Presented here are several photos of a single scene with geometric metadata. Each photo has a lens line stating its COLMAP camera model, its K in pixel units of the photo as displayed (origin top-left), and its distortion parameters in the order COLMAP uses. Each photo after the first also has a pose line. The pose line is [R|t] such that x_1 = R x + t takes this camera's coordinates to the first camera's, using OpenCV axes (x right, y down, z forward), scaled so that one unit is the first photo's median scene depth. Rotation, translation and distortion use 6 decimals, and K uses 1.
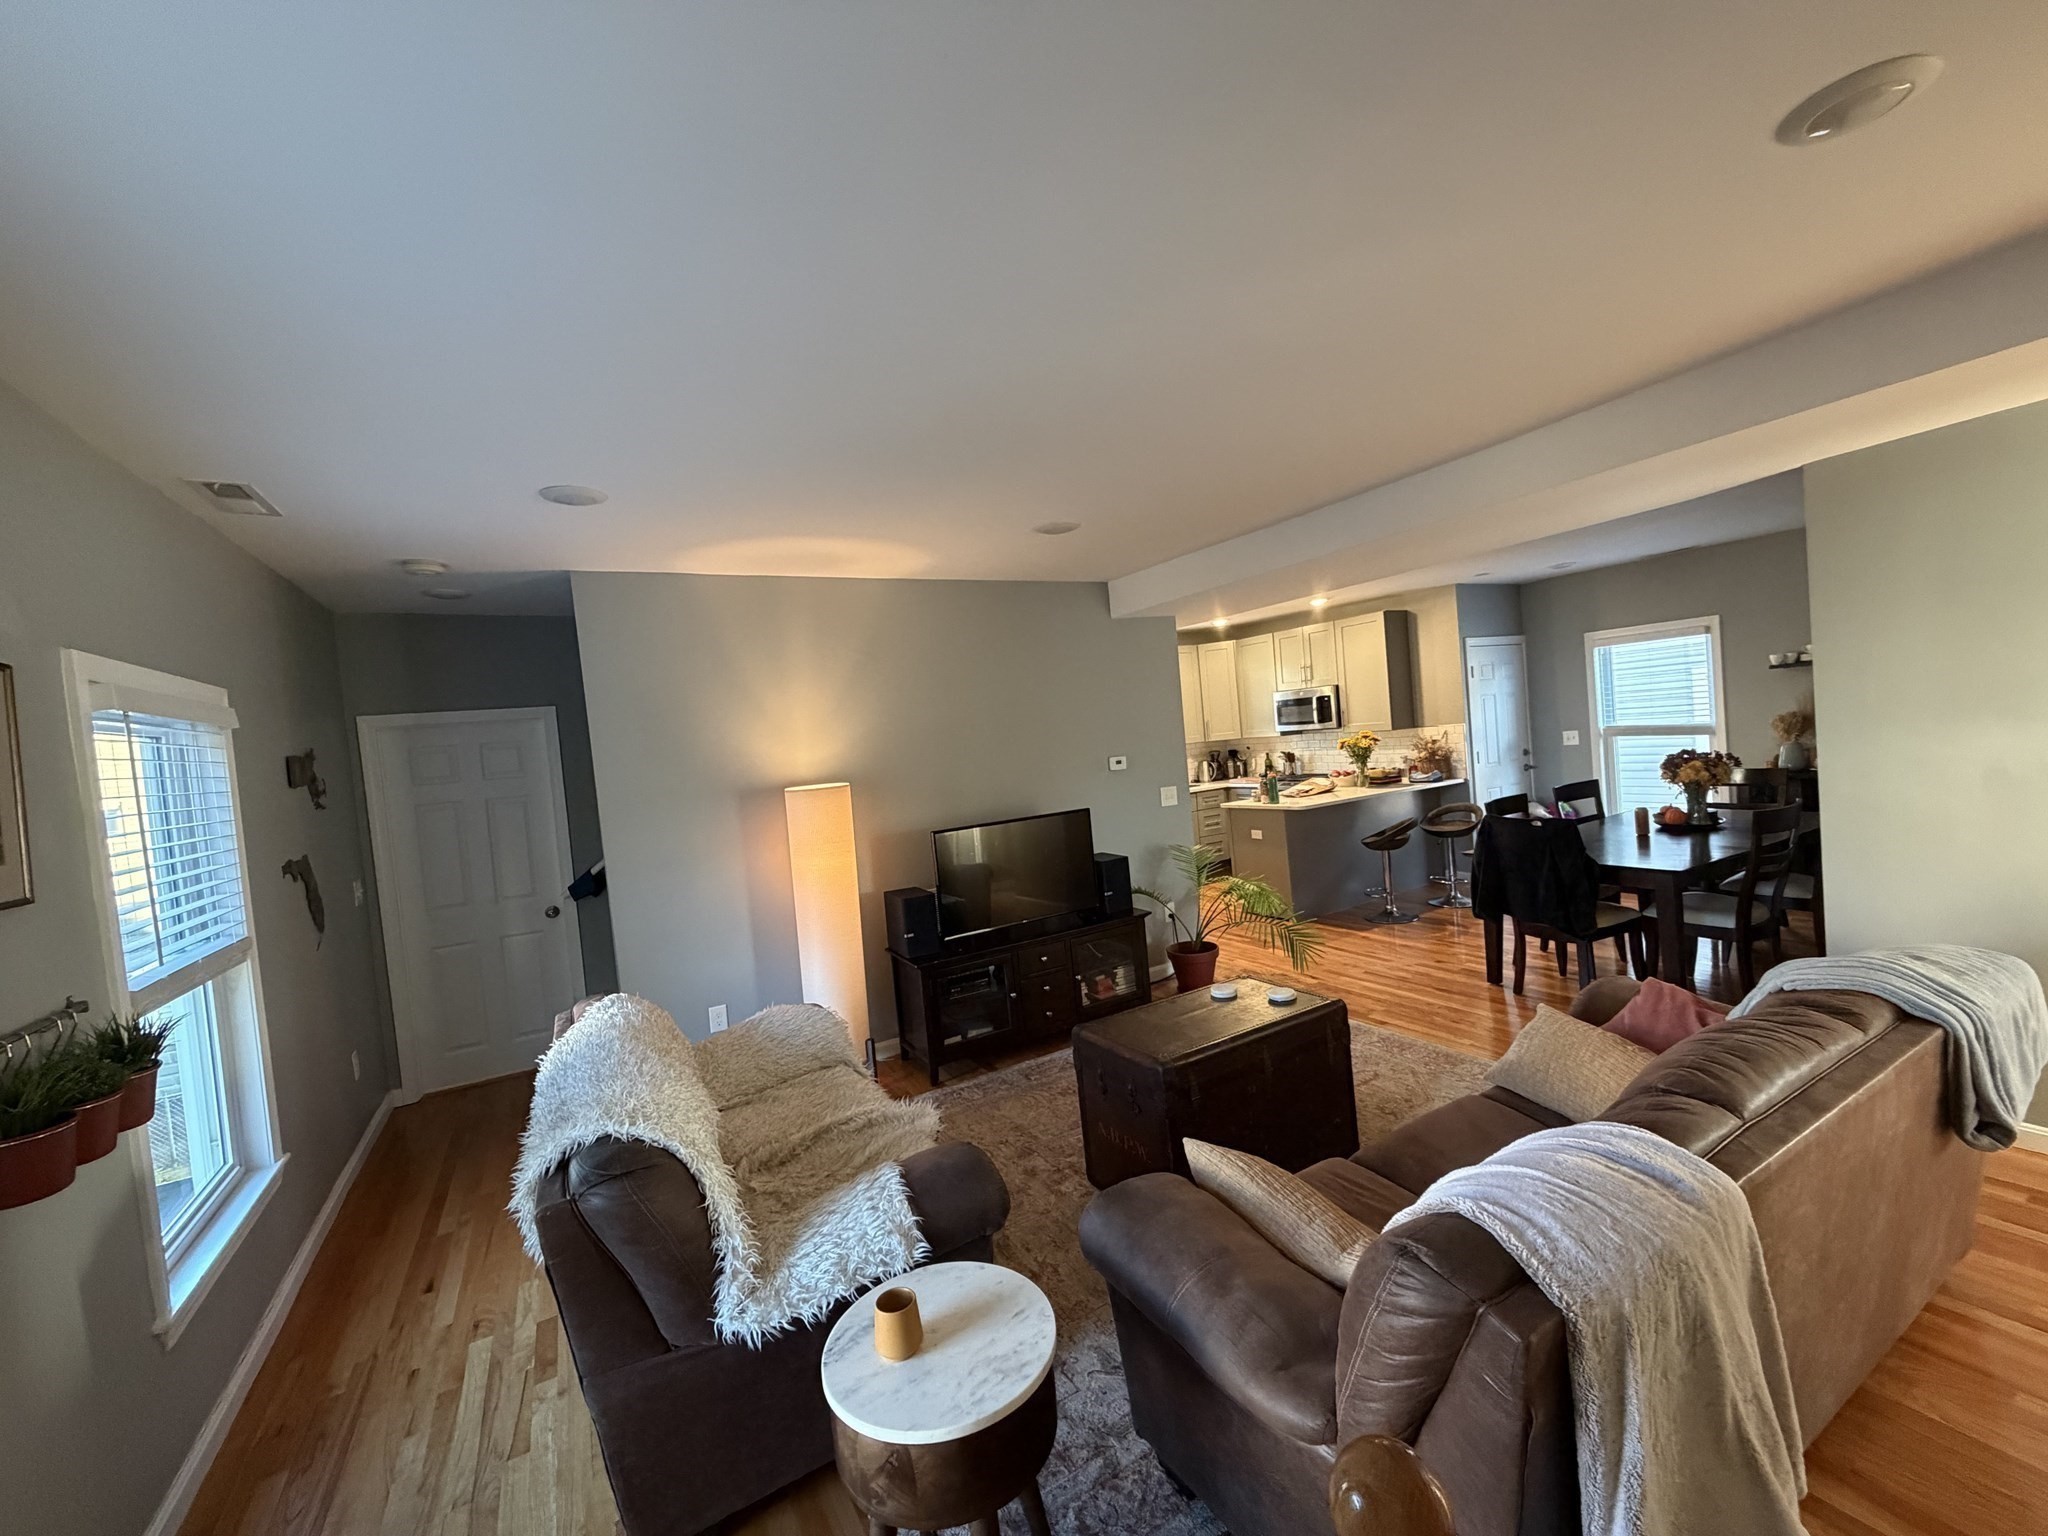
lens RADIAL K [[816.0, 0, 1026.0], [0, 816.0, 768.2], [0, 0, 1]] dist [0.002023, -0.000156]
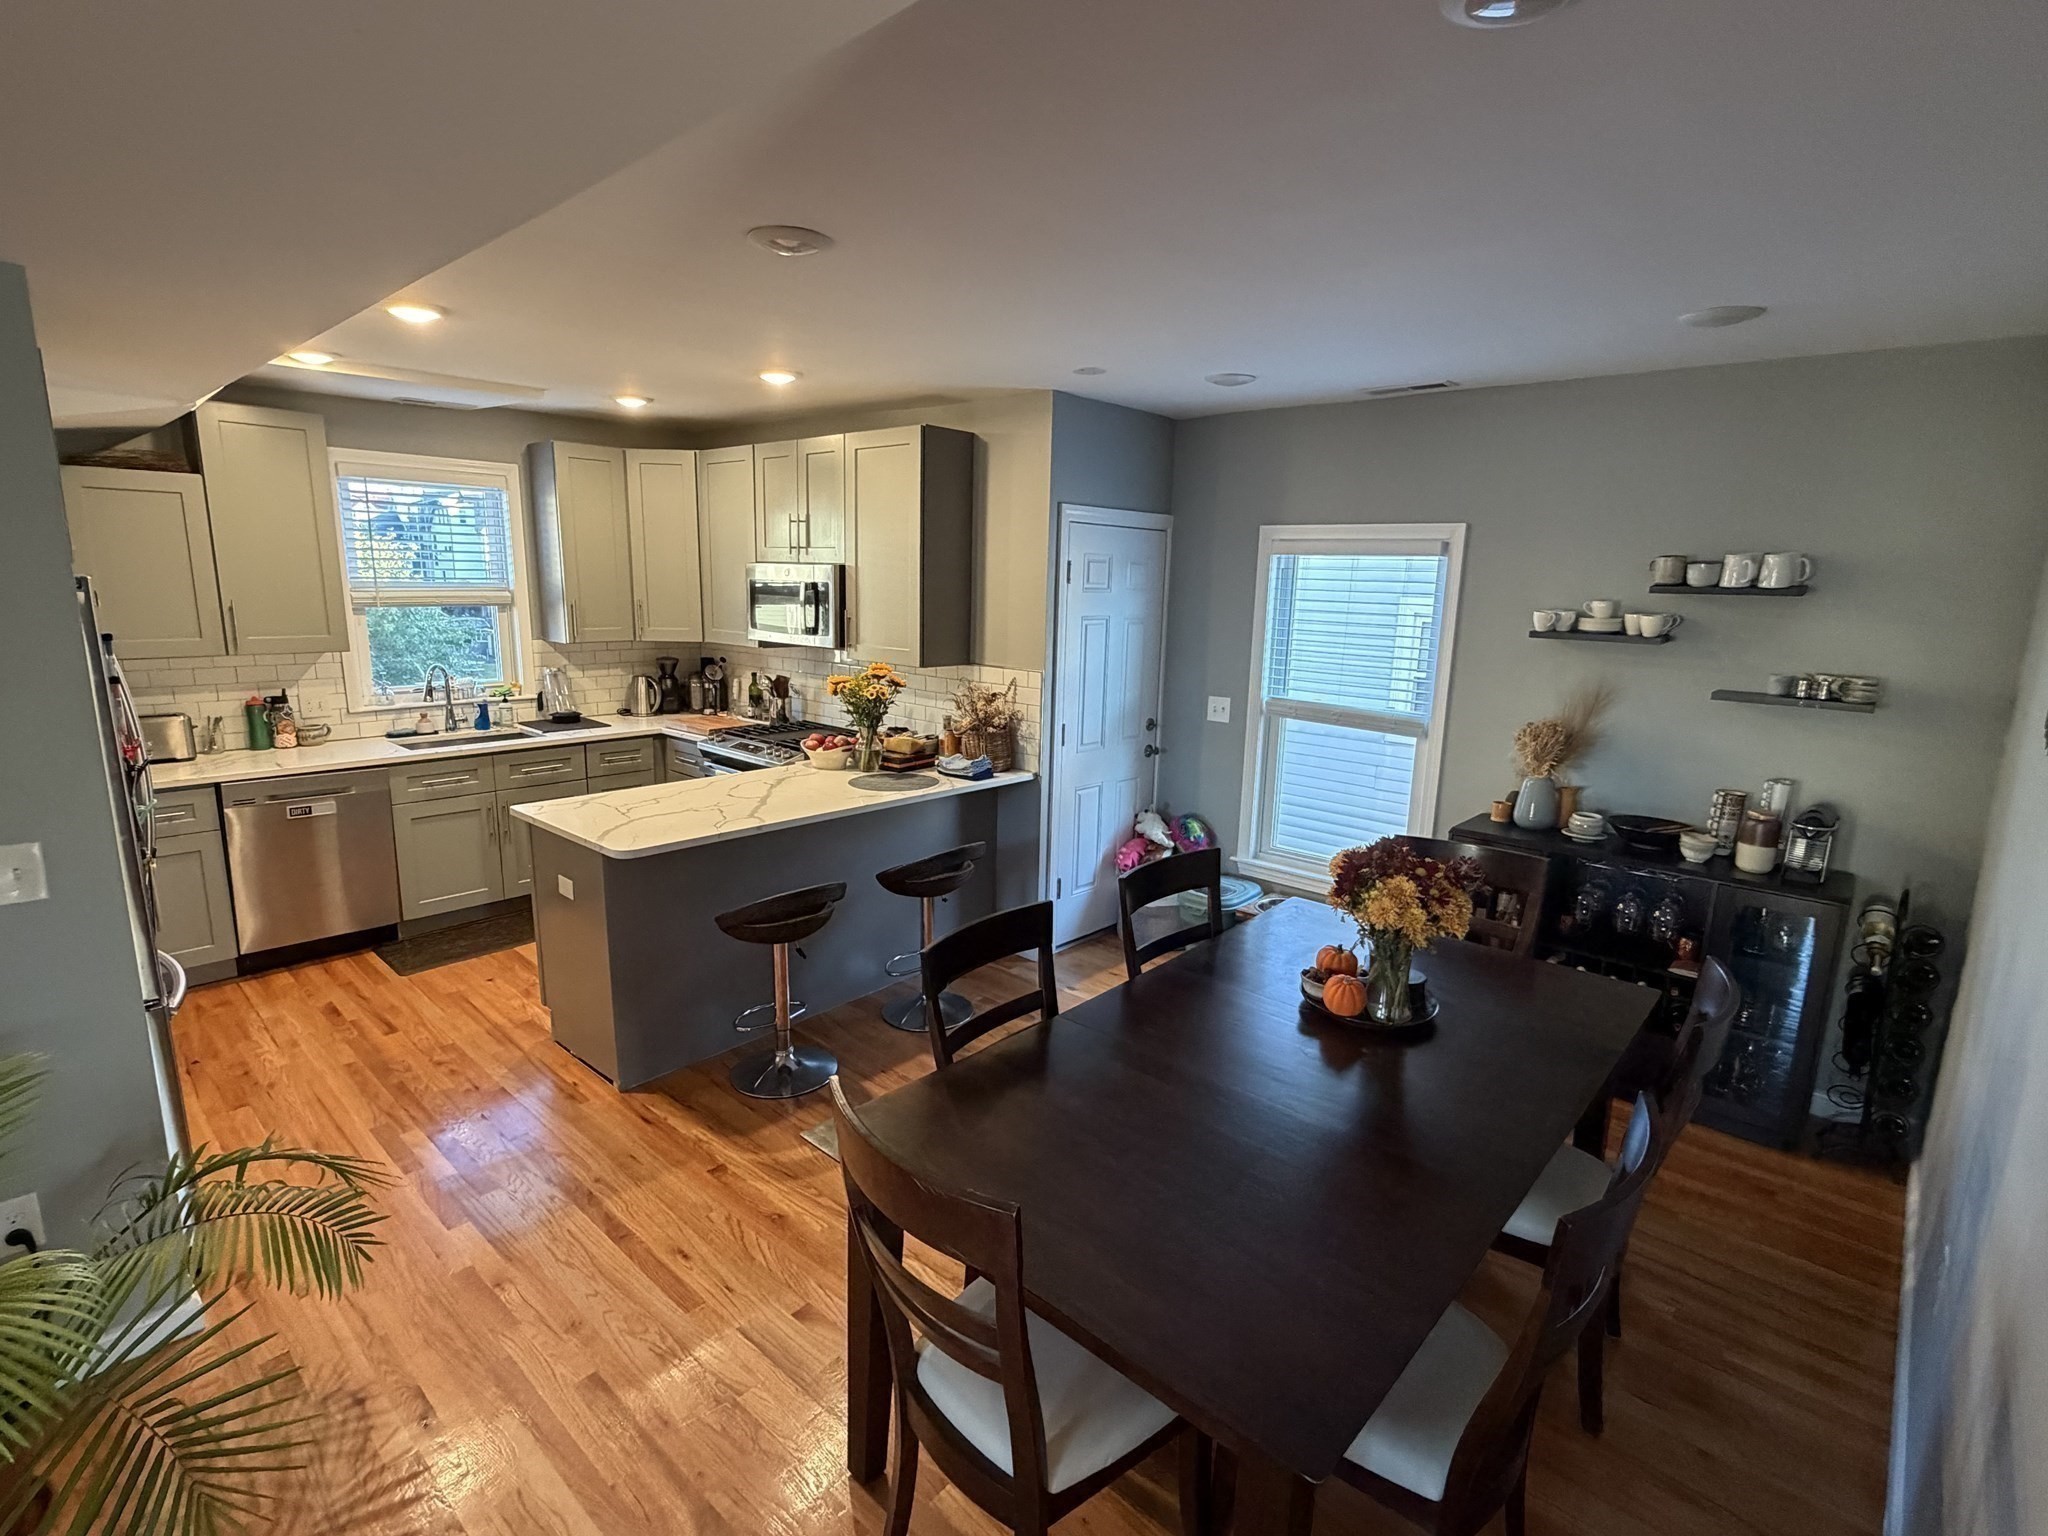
lens RADIAL K [[969.8, 0, 1022.5], [0, 969.8, 766.9], [0, 0, 1]] dist [-0.001835, -0.000104]
pose [[0.940715, 0.050330, 0.335444, 0.314182], [-0.096944, 0.987574, 0.123692, -0.068386], [-0.325050, -0.148879, 0.933904, 0.407725]]
